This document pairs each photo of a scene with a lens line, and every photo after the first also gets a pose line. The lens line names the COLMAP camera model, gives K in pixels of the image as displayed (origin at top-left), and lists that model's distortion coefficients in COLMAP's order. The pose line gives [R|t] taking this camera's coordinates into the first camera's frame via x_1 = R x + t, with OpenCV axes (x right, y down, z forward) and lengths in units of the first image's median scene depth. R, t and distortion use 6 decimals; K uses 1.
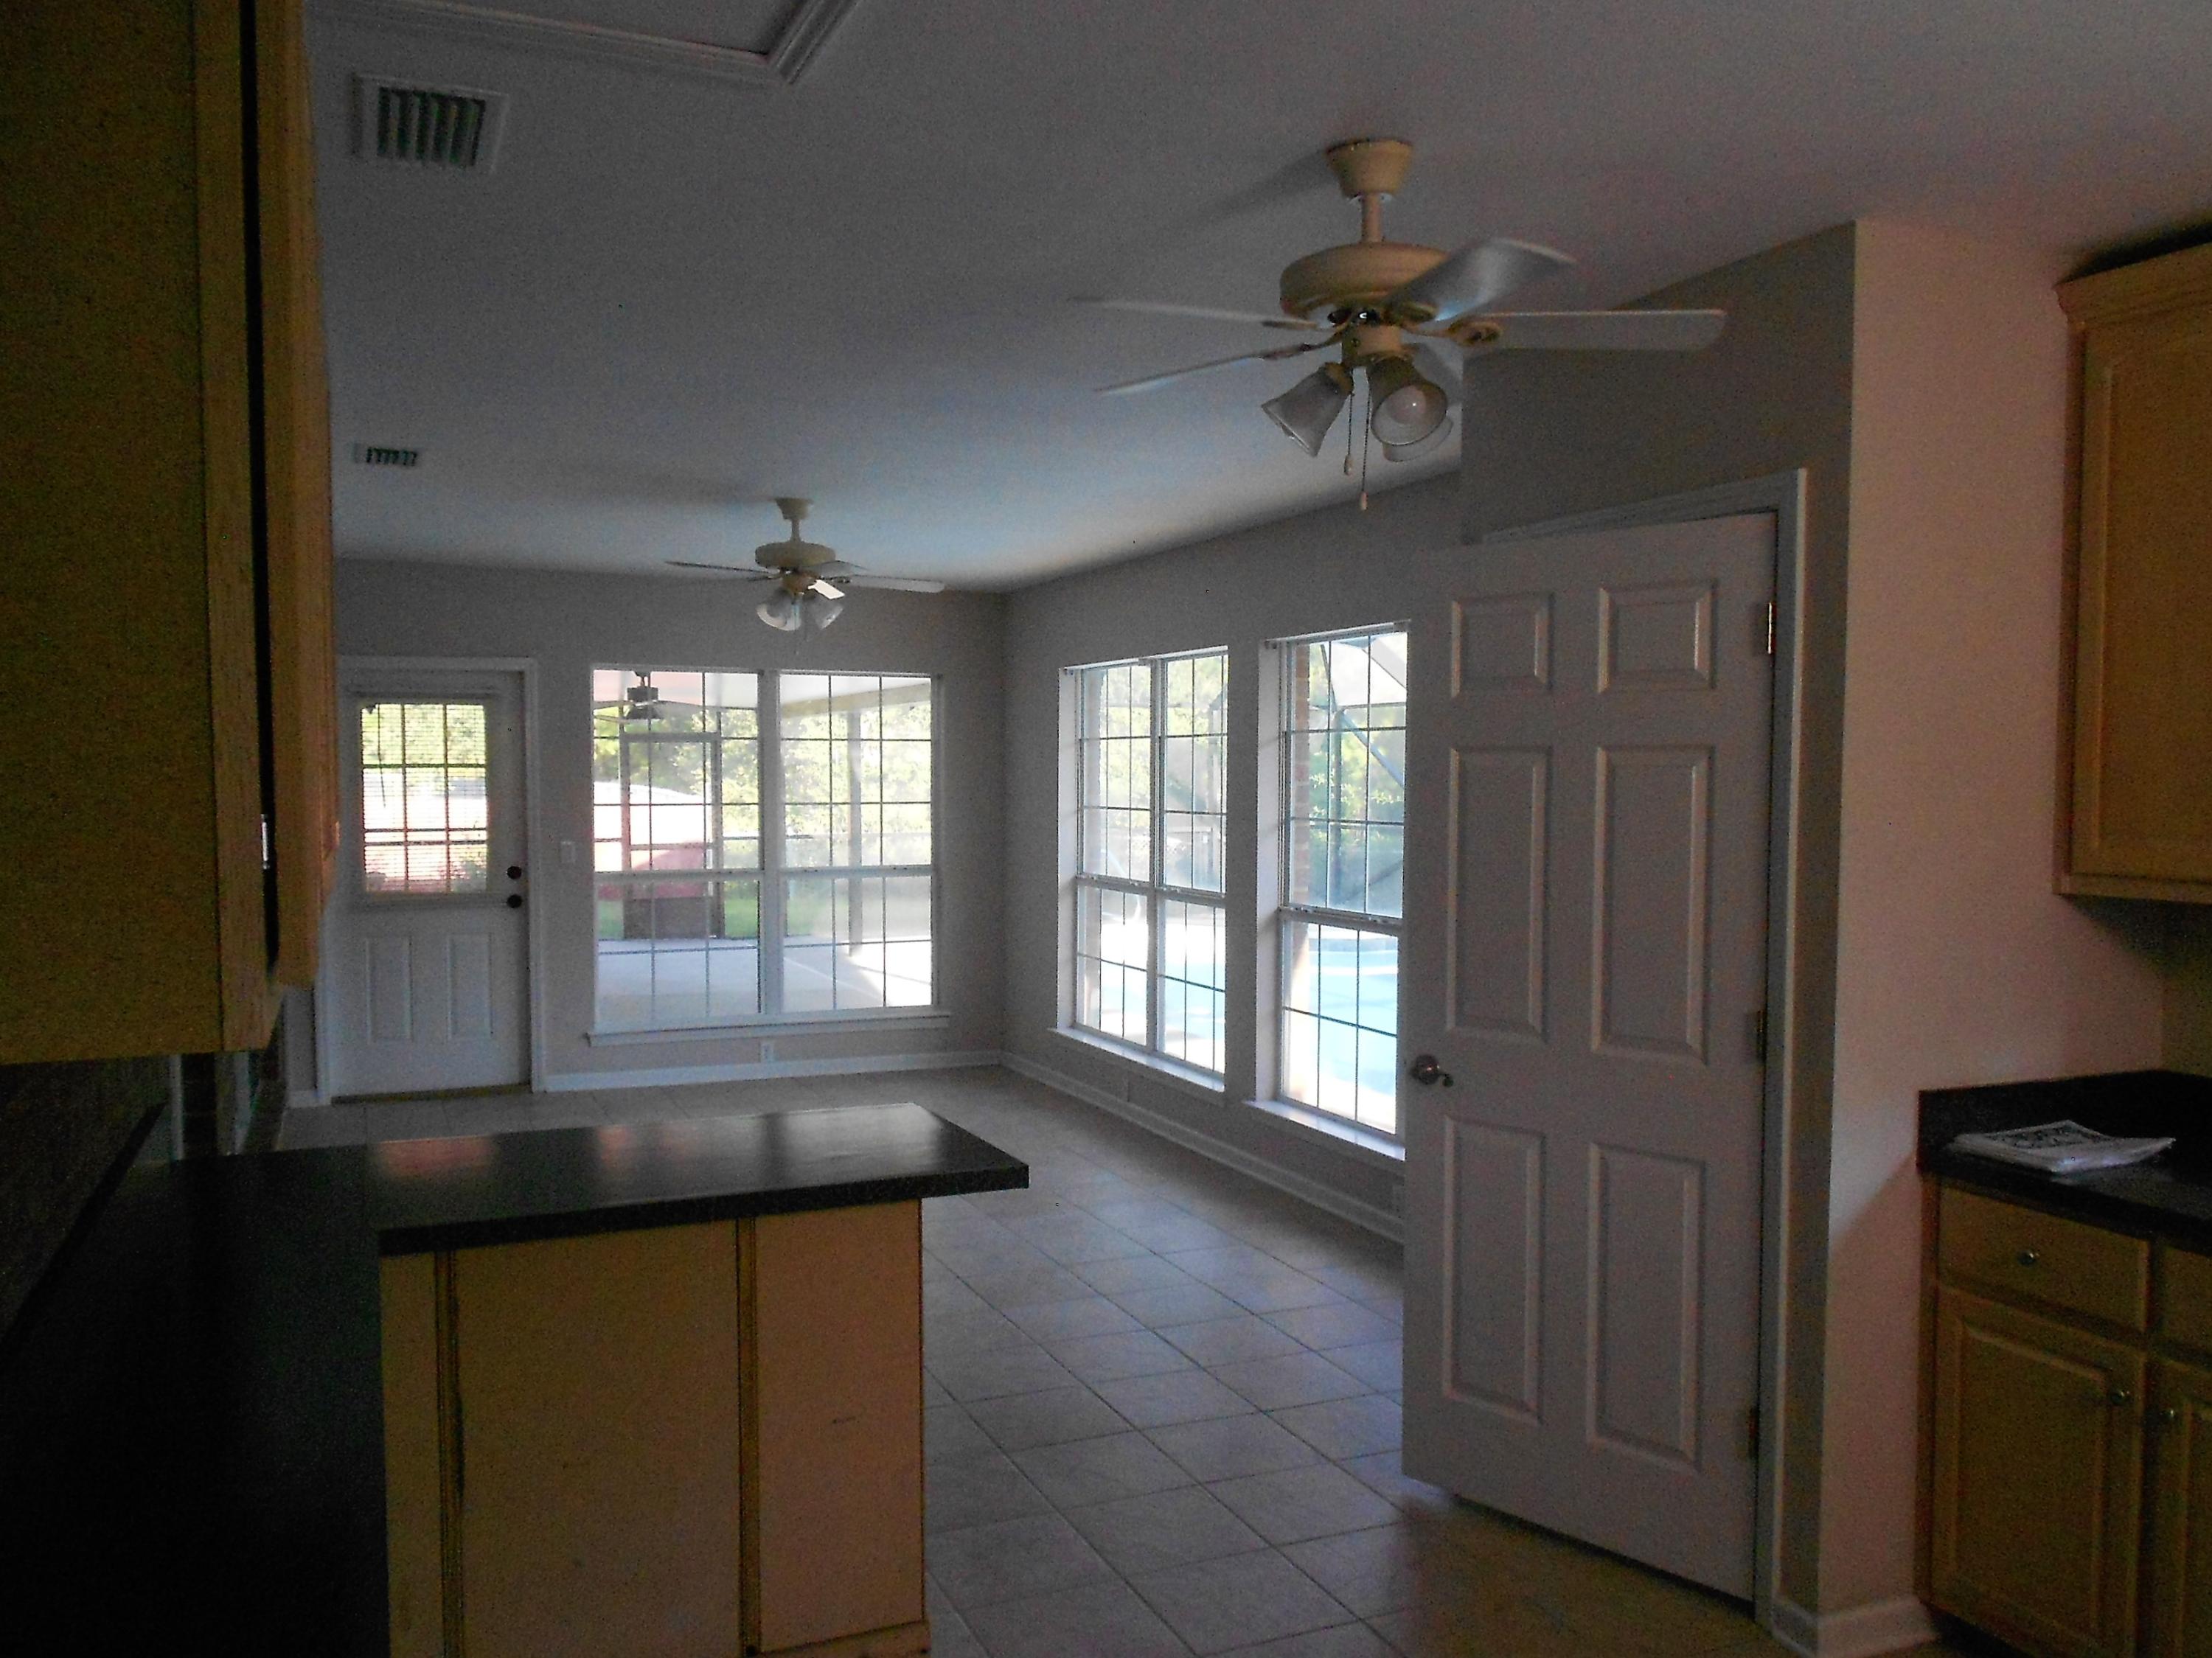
lens RADIAL K [[1720.0, 0, 1098.6], [0, 1720.0, 851.4], [0, 0, 1]] dist [-0.014414, 0.007302]
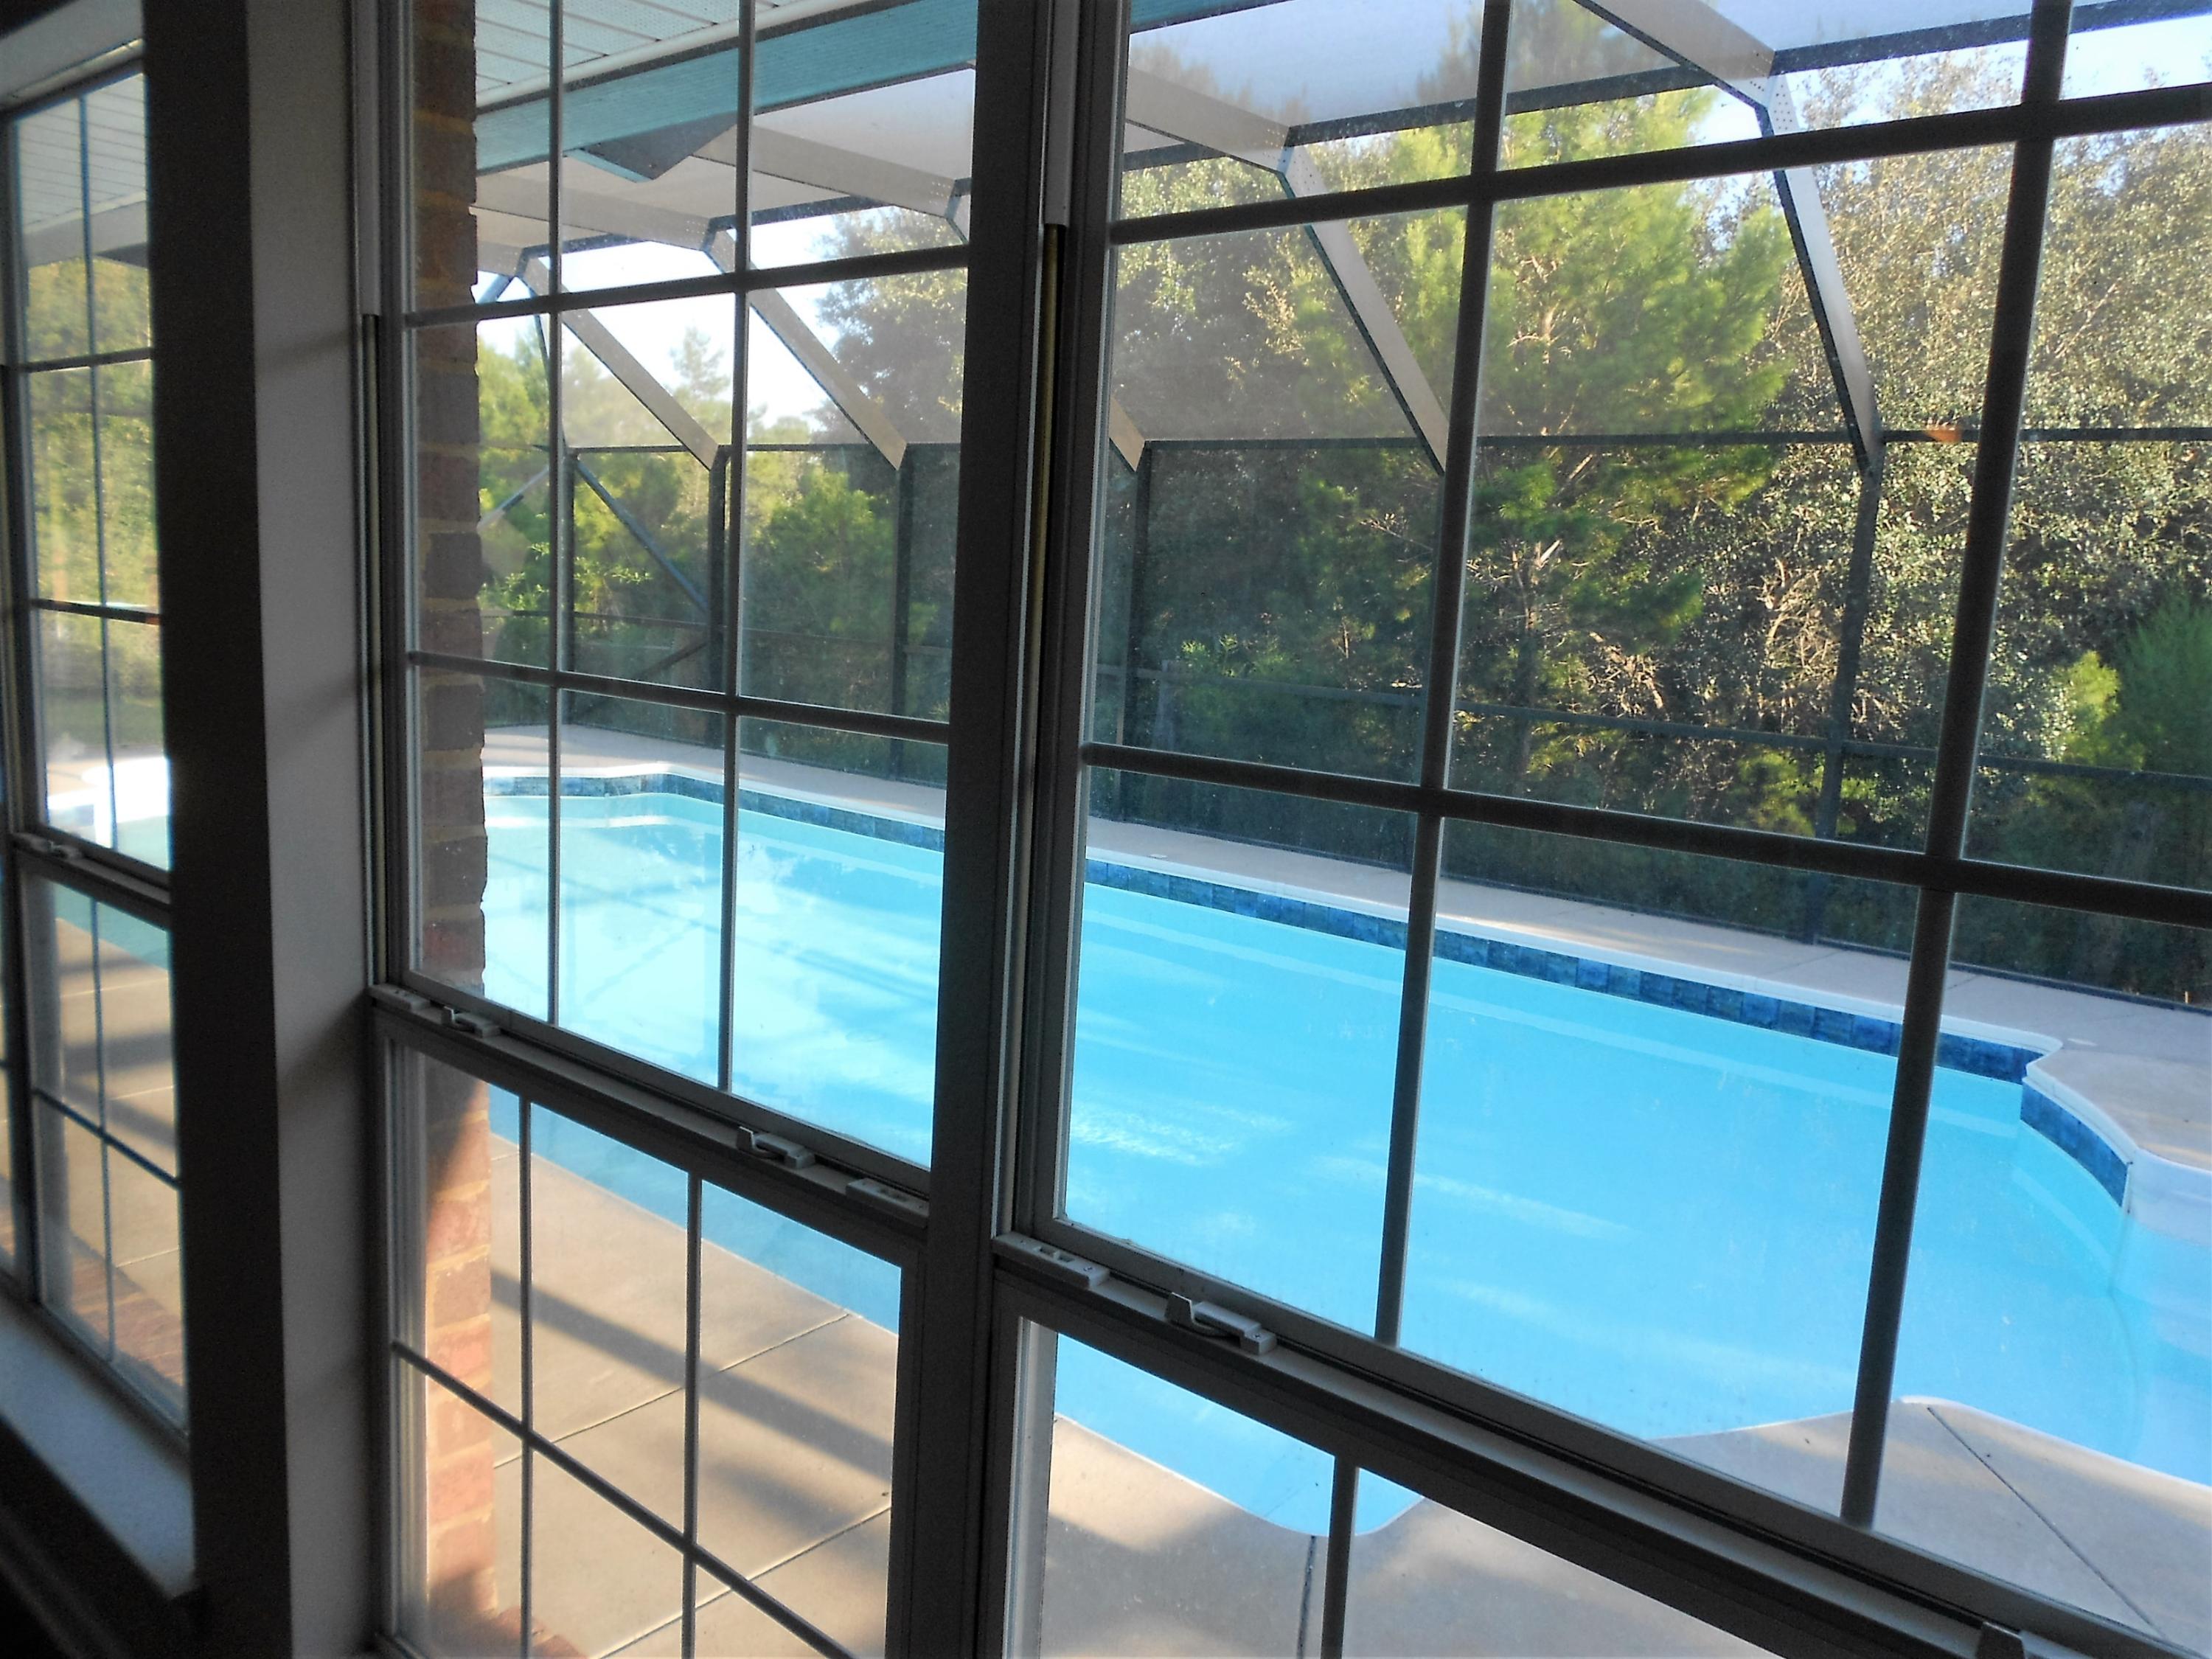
lens RADIAL K [[1720.2, 0, 1098.6], [0, 1720.2, 851.9], [0, 0, 1]] dist [-0.014414, 0.007302]
pose [[0.906317, -0.027578, 0.421697, 0.025540], [-0.025884, 0.992372, 0.120528, -0.006494], [-0.421804, -0.120152, 0.898691, 0.189976]]
